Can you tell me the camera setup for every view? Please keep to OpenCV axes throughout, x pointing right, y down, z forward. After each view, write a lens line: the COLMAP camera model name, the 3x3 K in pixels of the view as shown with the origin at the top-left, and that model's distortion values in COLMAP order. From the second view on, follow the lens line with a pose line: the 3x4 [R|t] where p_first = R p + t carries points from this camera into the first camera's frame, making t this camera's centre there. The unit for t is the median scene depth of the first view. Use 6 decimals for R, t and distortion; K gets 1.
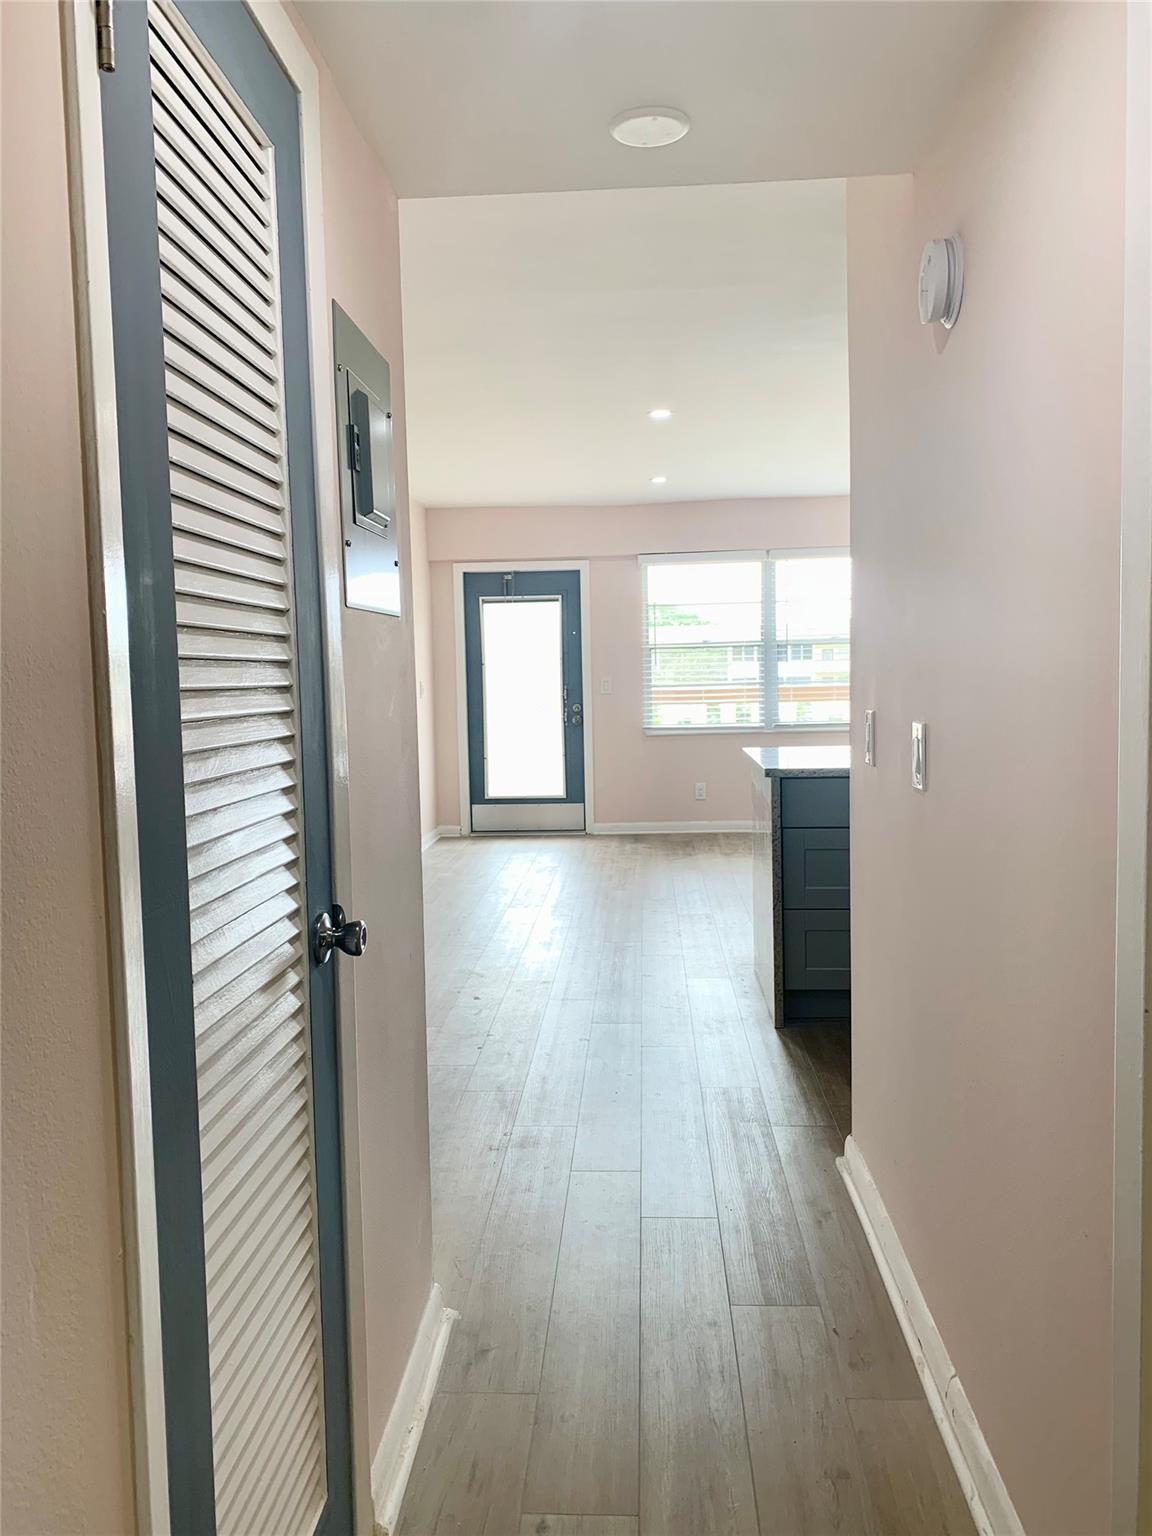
lens RADIAL K [[1176.9, 0, 579.6], [0, 1176.9, 768.2], [0, 0, 1]] dist [0.029536, -0.035889]
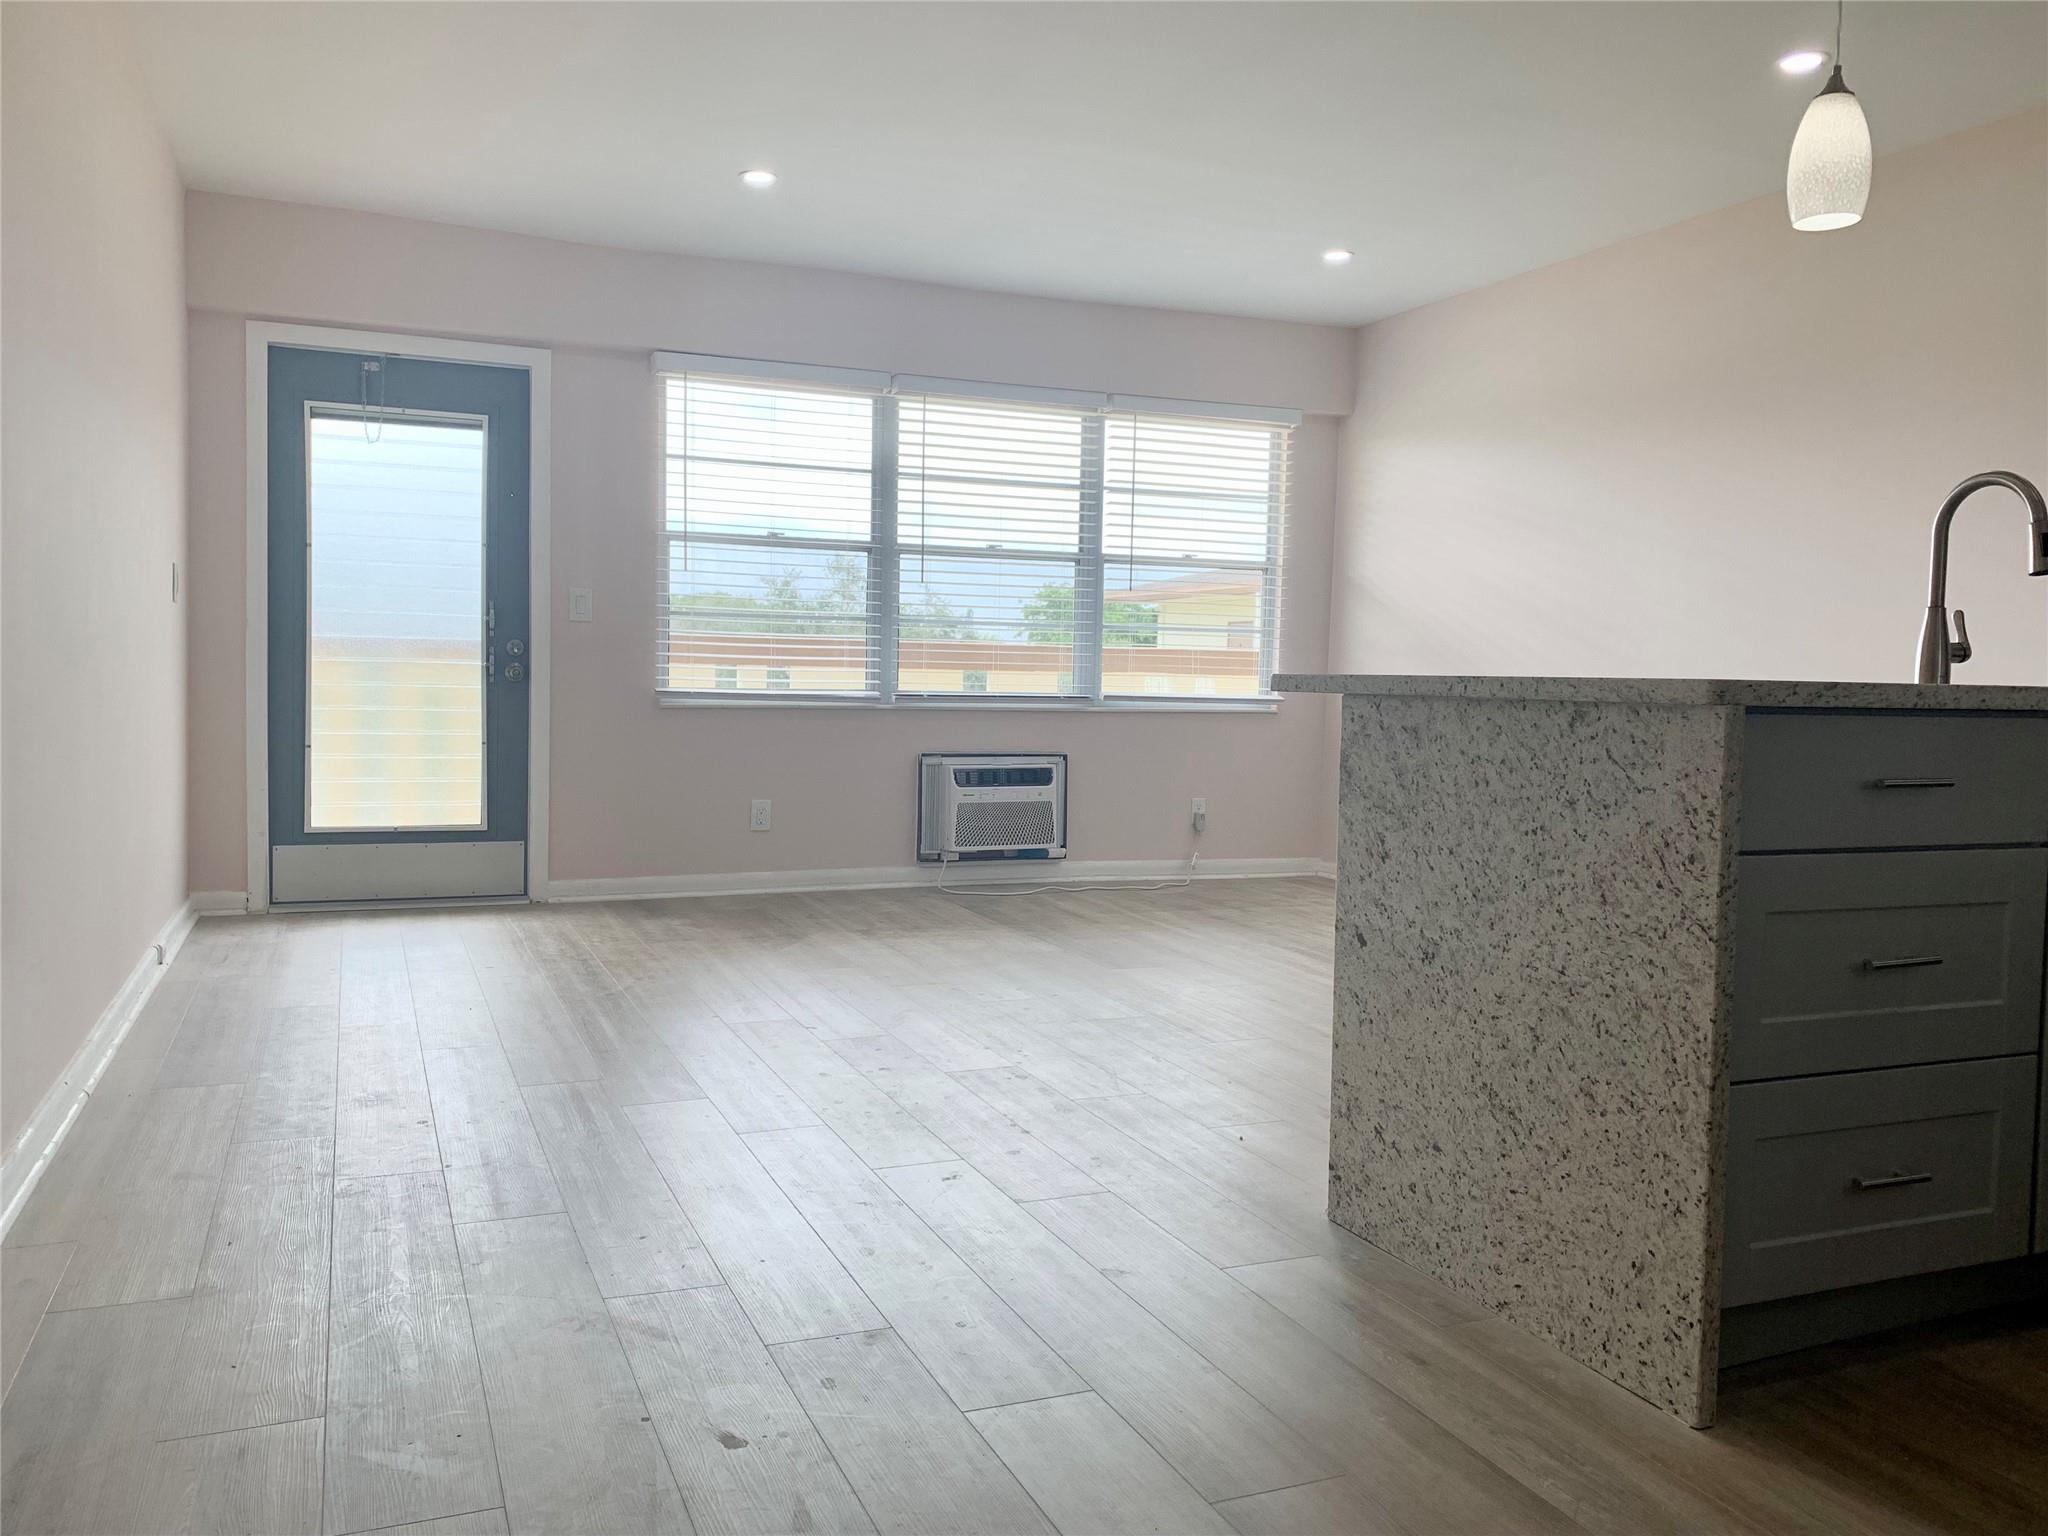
lens RADIAL K [[1569.2, 0, 1010.1], [0, 1569.2, 749.2], [0, 0, 1]] dist [0.029536, -0.035889]
pose [[0.900934, 0.018833, 0.433547, -0.101607], [-0.002970, 0.999302, -0.037236, 0.015596], [-0.433946, 0.032259, 0.900361, 0.316948]]
